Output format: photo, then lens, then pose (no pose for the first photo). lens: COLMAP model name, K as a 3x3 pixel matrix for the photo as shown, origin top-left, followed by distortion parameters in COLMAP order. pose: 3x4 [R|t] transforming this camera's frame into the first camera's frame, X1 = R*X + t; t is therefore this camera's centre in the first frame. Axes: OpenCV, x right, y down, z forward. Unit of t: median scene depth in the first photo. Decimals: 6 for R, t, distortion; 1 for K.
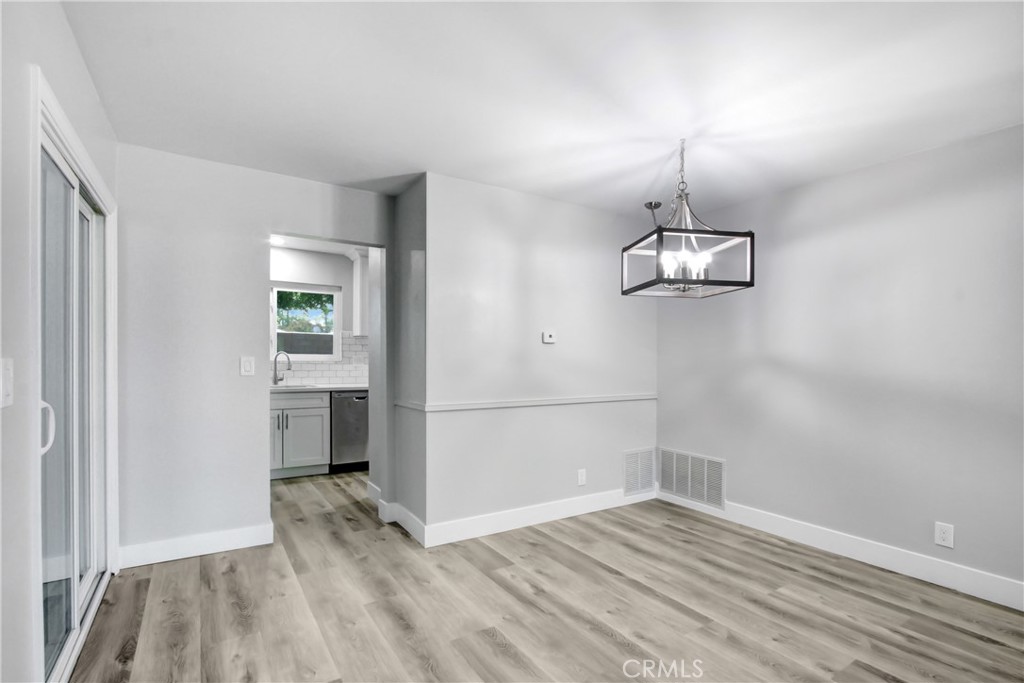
lens RADIAL K [[487.9, 0, 512.3], [0, 487.9, 359.3], [0, 0, 1]] dist [-0.013902, 0.001184]
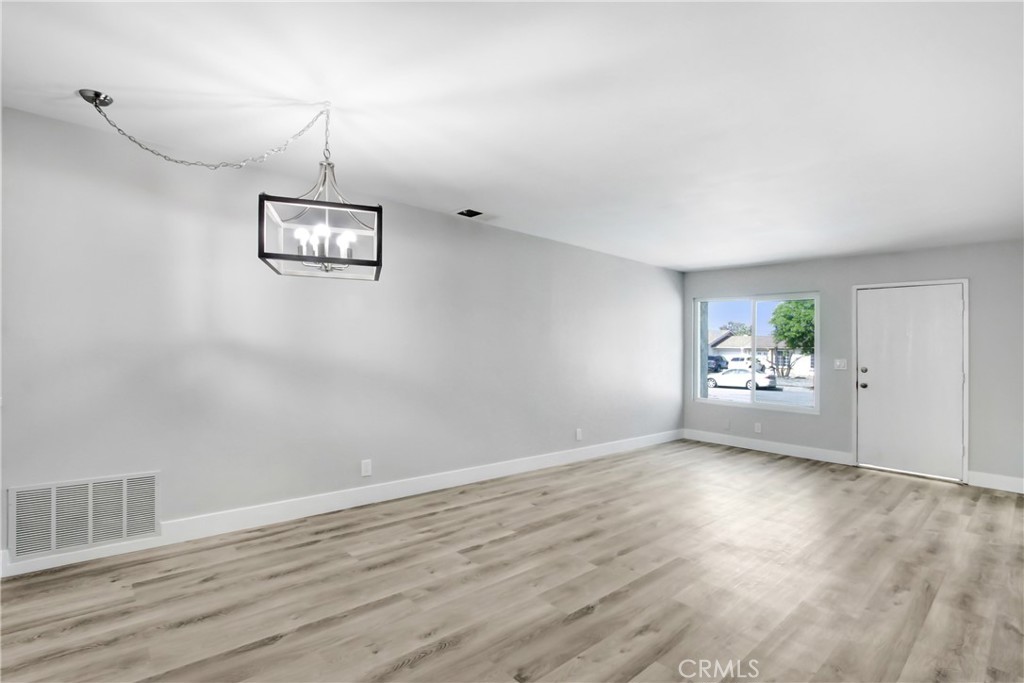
lens RADIAL K [[487.9, 0, 508.3], [0, 487.9, 325.2], [0, 0, 1]] dist [-0.013902, 0.001184]
pose [[-0.160794, 0.034501, 0.986385, -0.498614], [-0.026710, 0.998871, -0.039292, -0.010604], [-0.986627, -0.032664, -0.159690, 0.680261]]
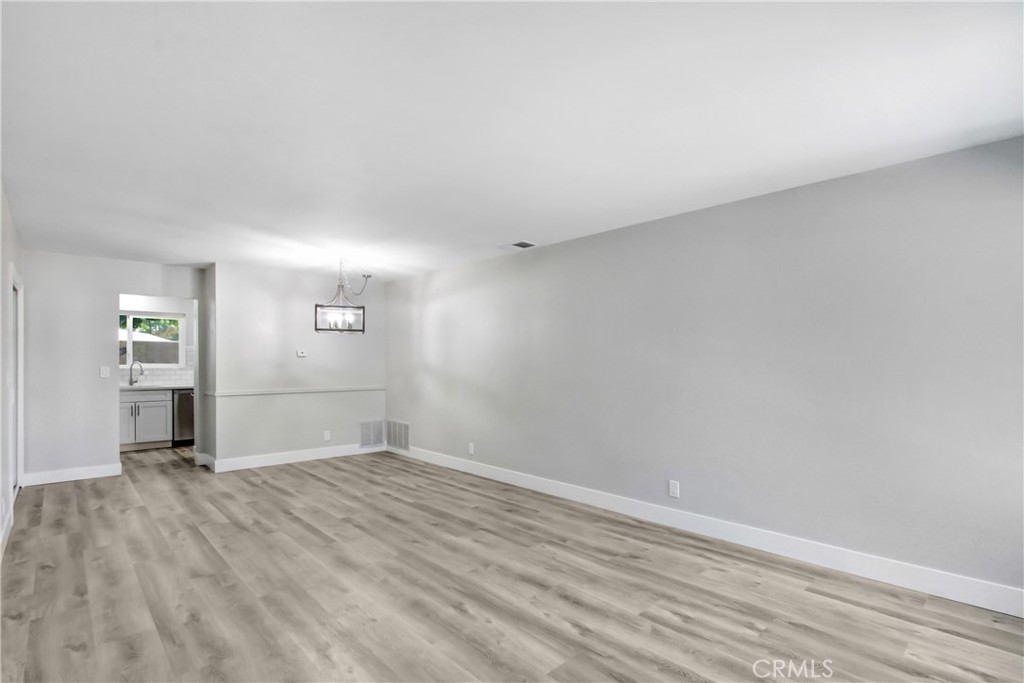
lens RADIAL K [[487.9, 0, 499.9], [0, 487.9, 359.7], [0, 0, 1]] dist [-0.013902, 0.001184]
pose [[0.986148, -0.006636, 0.165733, 0.547500], [0.007886, 0.999945, -0.006885, -0.006733], [-0.165678, 0.008097, 0.986147, -0.913683]]
